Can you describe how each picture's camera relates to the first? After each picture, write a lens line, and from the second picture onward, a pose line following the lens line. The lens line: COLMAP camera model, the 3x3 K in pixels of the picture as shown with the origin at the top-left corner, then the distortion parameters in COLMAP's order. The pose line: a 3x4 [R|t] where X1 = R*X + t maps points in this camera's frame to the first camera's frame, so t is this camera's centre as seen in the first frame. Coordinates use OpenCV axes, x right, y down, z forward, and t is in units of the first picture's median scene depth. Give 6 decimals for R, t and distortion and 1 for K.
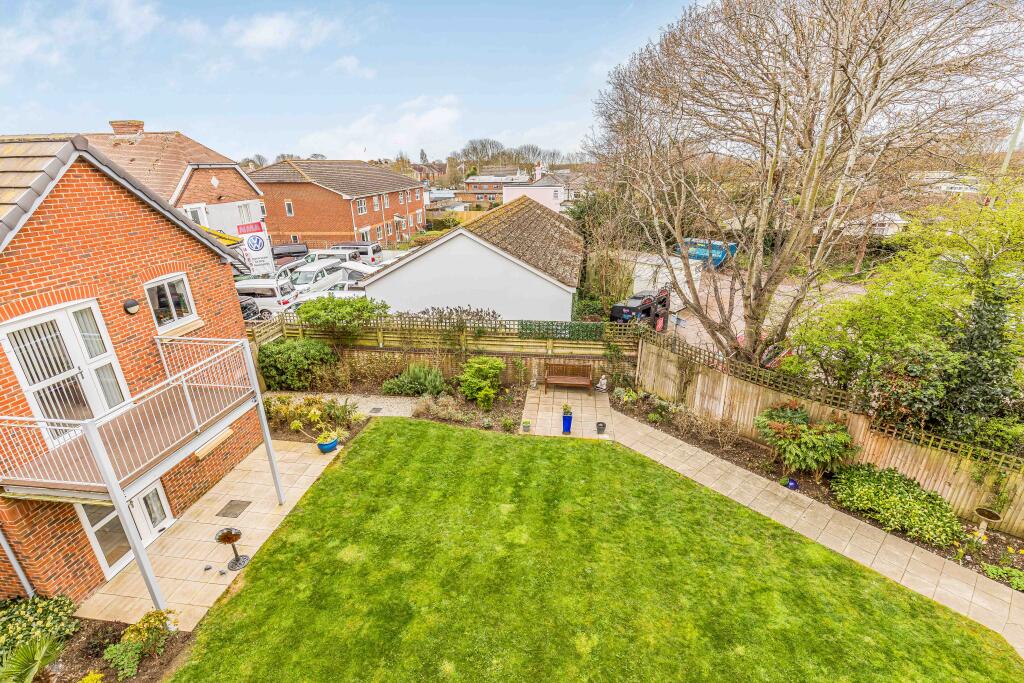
lens RADIAL K [[460.7, 0, 509.7], [0, 460.7, 343.0], [0, 0, 1]] dist [0.007481, -0.001191]
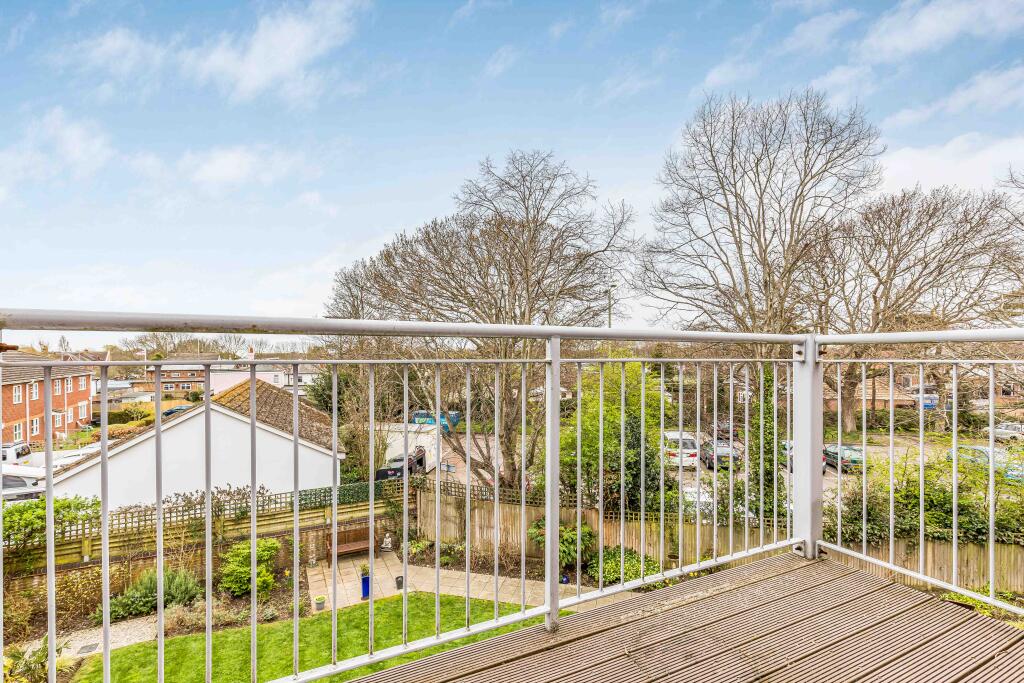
lens RADIAL K [[465.7, 0, 509.5], [0, 465.7, 354.9], [0, 0, 1]] dist [0.000646, -0.000322]
pose [[0.825187, 0.006044, 0.564827, -0.151572], [0.199763, 0.932201, -0.301821, 0.065832], [-0.528356, 0.361890, 0.768033, -0.062868]]
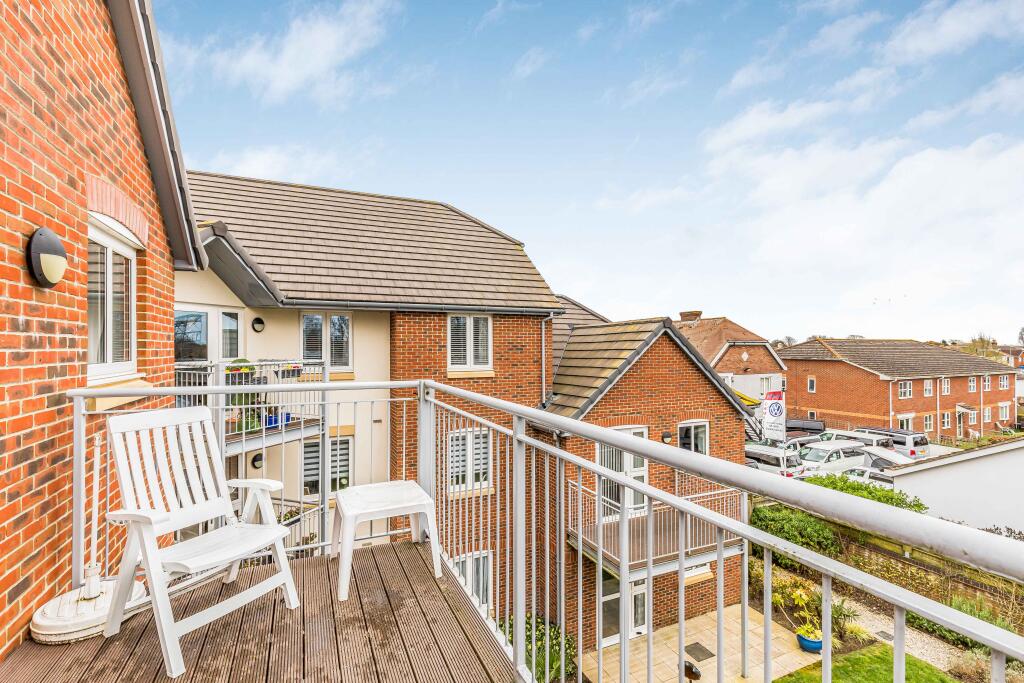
lens RADIAL K [[460.7, 0, 509.7], [0, 460.7, 343.0], [0, 0, 1]] dist [0.007481, -0.001191]
pose [[0.531937, 0.005099, -0.846769, 0.026750], [-0.313873, 0.929937, -0.191574, 0.035037], [0.786465, 0.367684, 0.496268, -0.052705]]
